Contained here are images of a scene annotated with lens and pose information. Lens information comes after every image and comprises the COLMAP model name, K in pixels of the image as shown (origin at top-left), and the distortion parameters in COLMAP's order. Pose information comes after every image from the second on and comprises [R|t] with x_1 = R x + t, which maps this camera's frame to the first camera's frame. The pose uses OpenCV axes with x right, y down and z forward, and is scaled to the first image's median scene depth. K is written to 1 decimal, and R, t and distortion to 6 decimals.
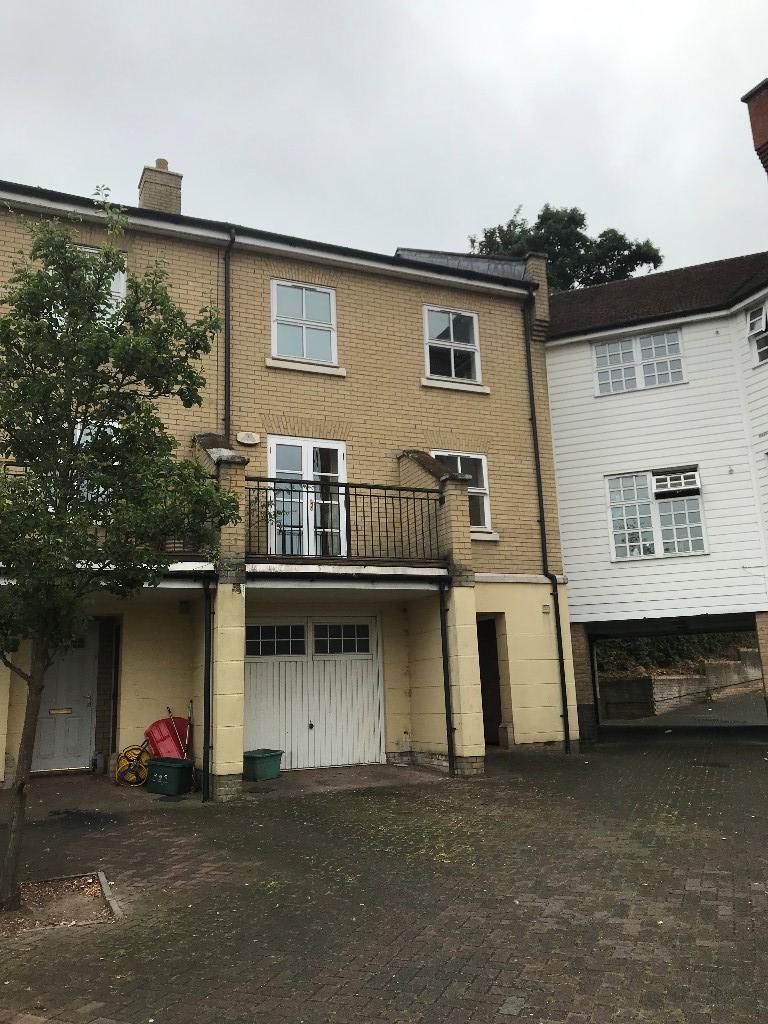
lens RADIAL K [[846.8, 0, 384.0], [0, 846.8, 512.0], [0, 0, 1]] dist [-0.009636, -0.001768]
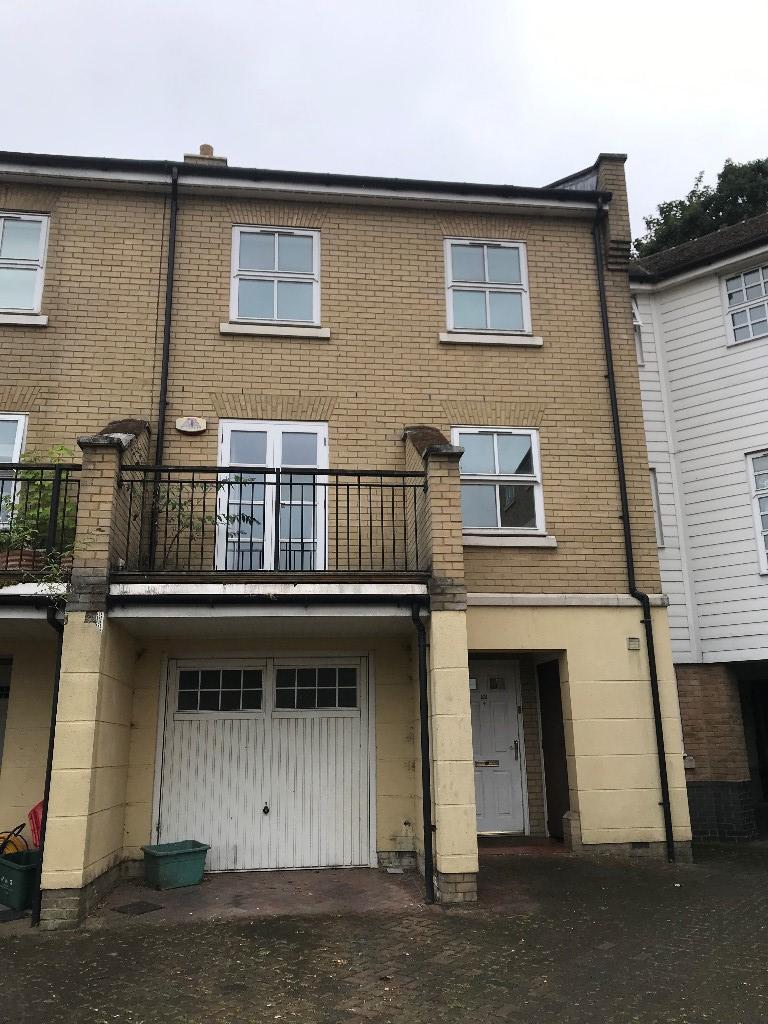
lens RADIAL K [[846.8, 0, 384.0], [0, 846.8, 512.0], [0, 0, 1]] dist [-0.009636, -0.001768]
pose [[0.958274, -0.056654, -0.280180, 0.203925], [0.042874, 0.997561, -0.055074, 0.038875], [0.282617, 0.040764, 0.958366, 0.292760]]
